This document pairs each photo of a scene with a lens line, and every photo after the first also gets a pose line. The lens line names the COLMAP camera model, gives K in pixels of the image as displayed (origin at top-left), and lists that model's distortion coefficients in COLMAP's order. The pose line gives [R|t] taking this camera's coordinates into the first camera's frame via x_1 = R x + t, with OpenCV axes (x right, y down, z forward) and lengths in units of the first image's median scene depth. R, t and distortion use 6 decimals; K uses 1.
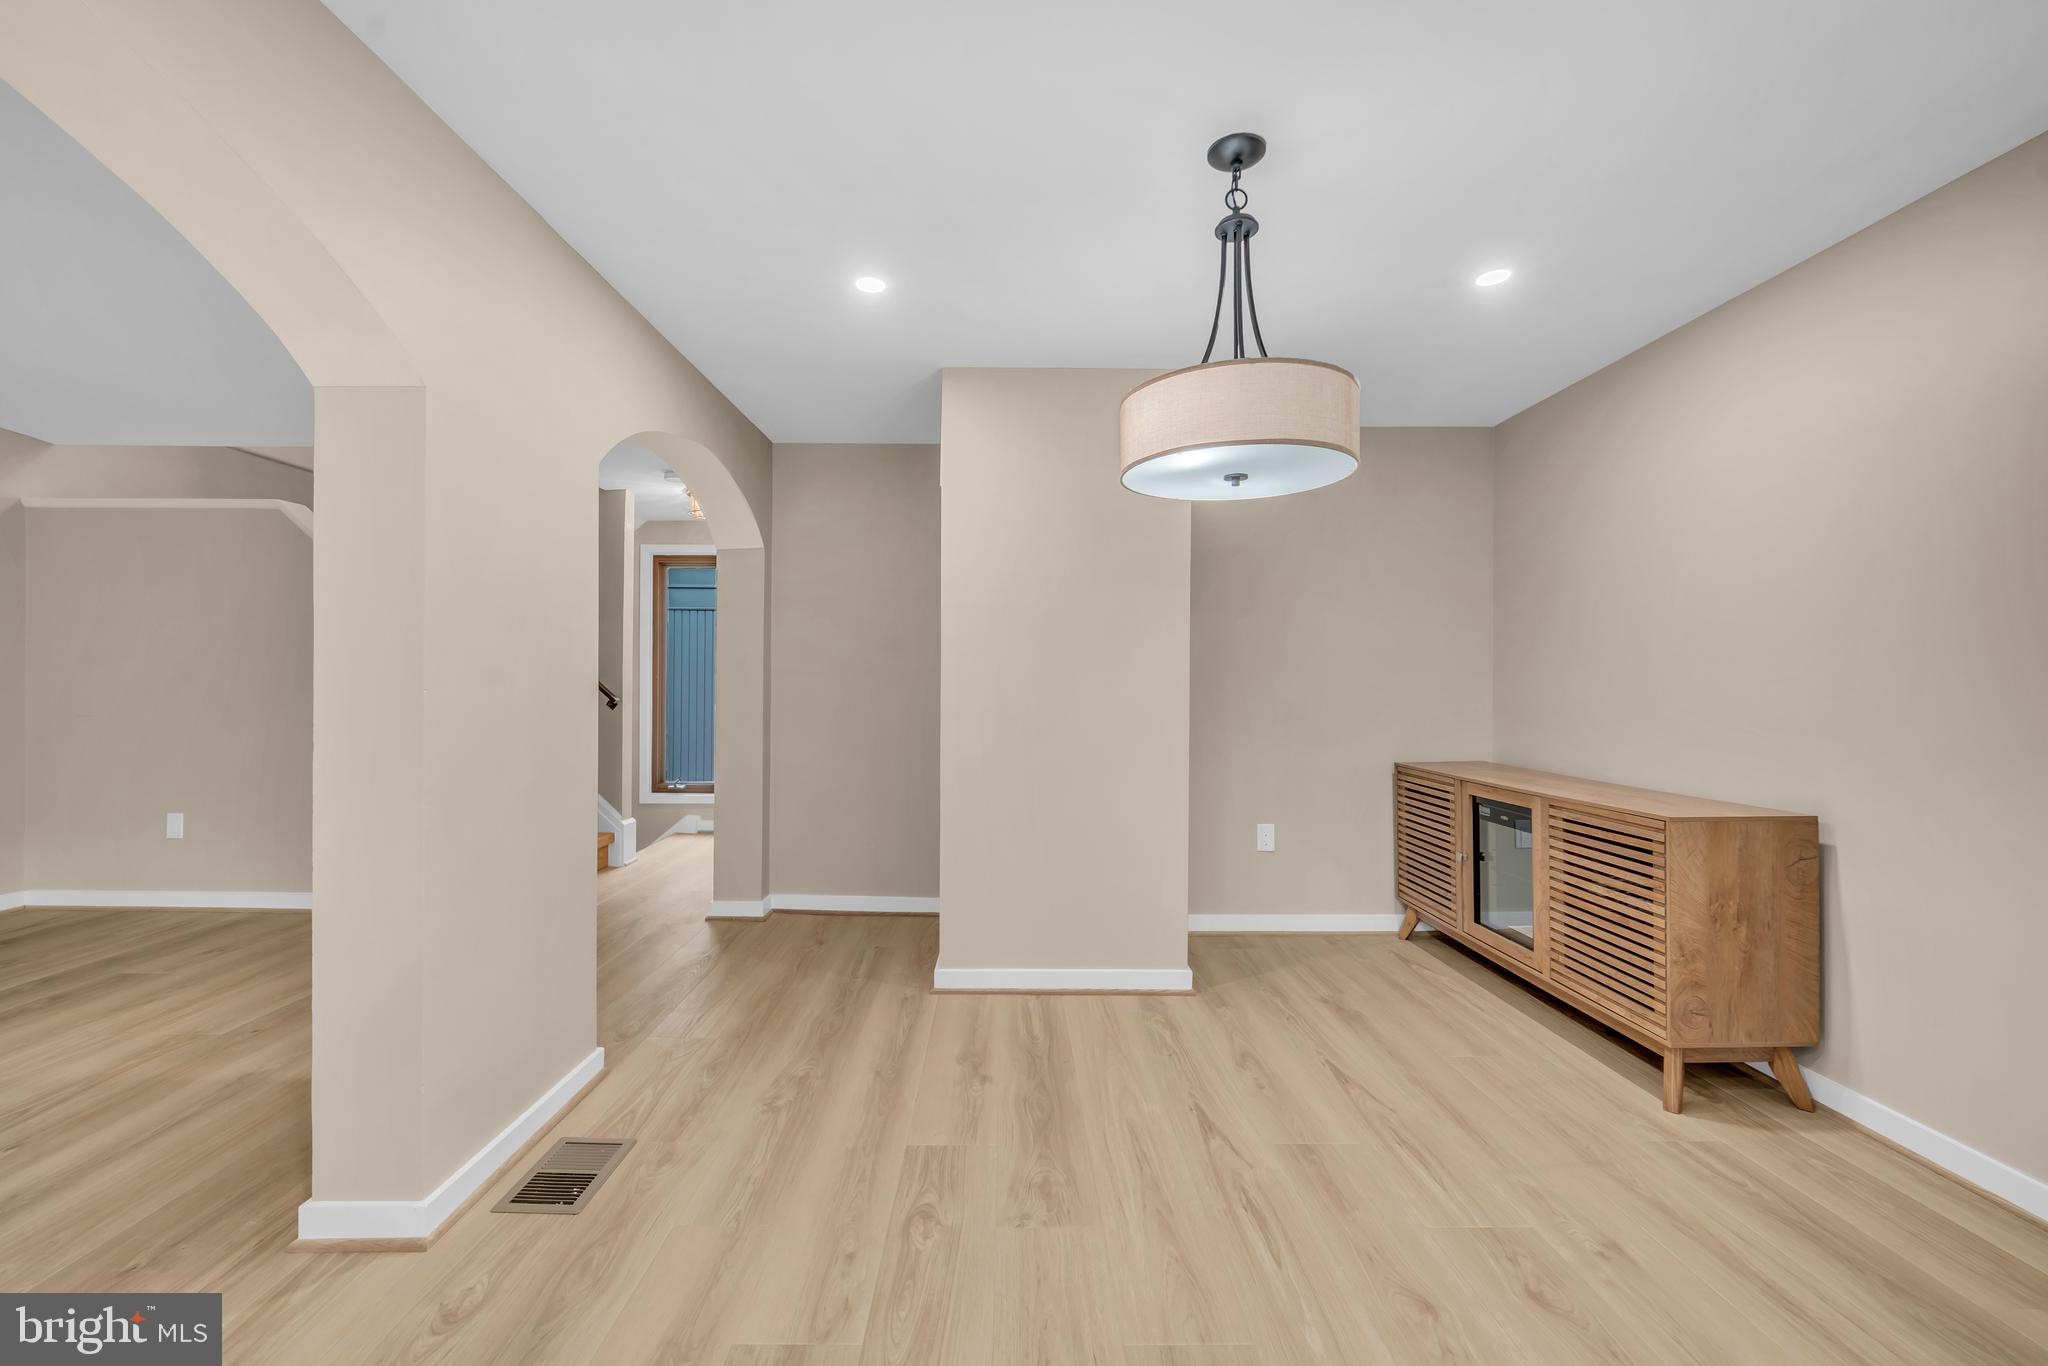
lens RADIAL K [[821.6, 0, 1009.8], [0, 821.6, 682.1], [0, 0, 1]] dist [-0.002505, -0.000447]
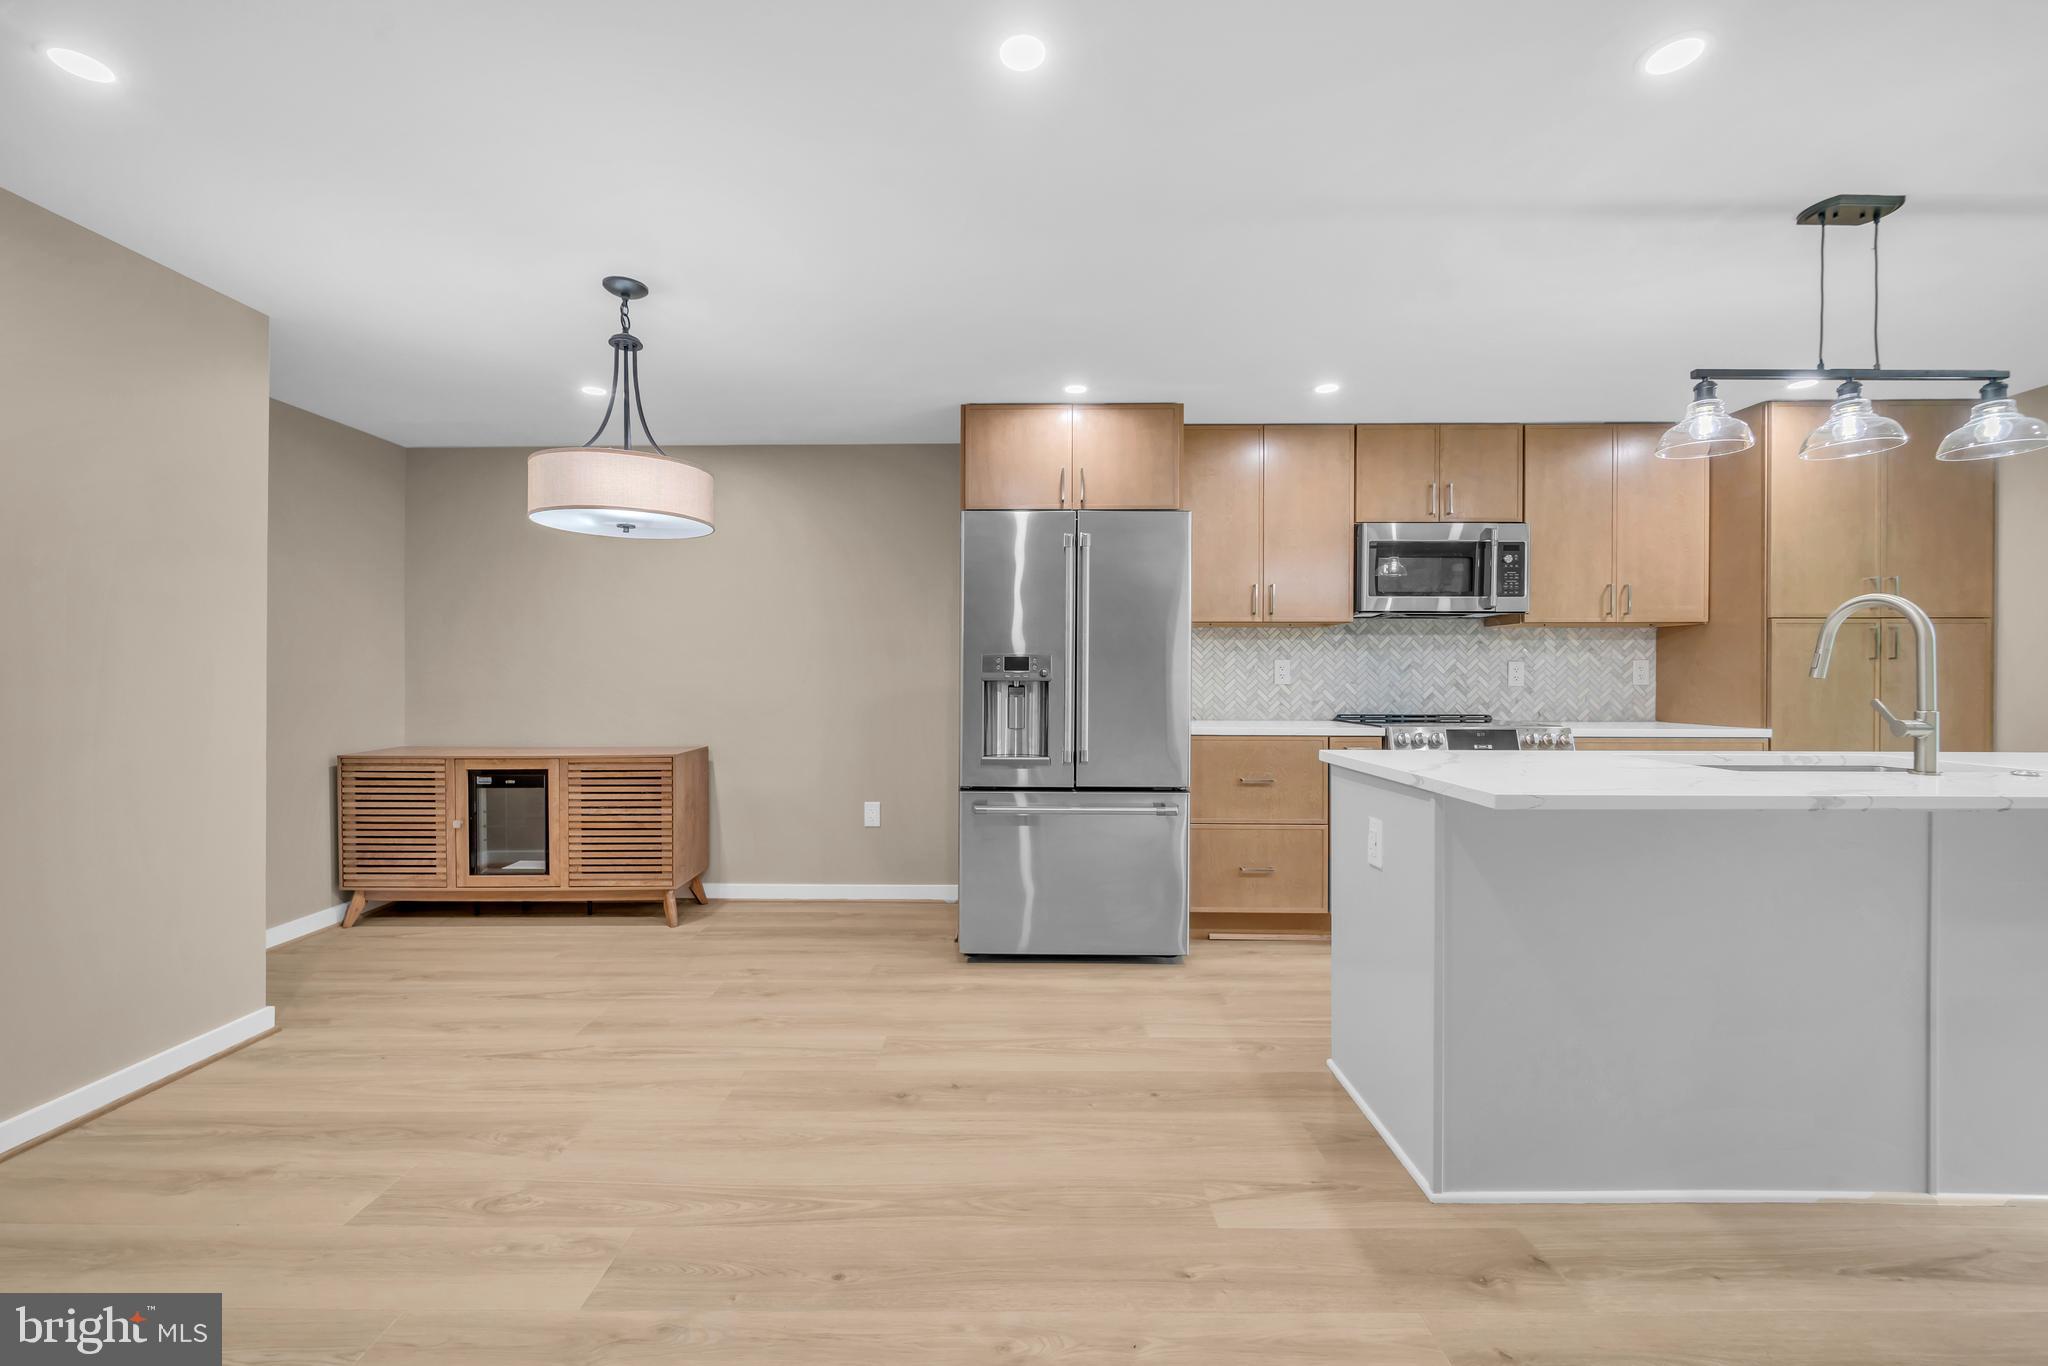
lens RADIAL K [[821.6, 0, 1009.8], [0, 821.6, 682.1], [0, 0, 1]] dist [-0.002505, -0.000447]
pose [[0.013709, -0.011115, 0.999844, -0.843353], [-0.000996, 0.999938, 0.011129, -0.004738], [-0.999906, -0.001148, 0.013697, 0.267564]]
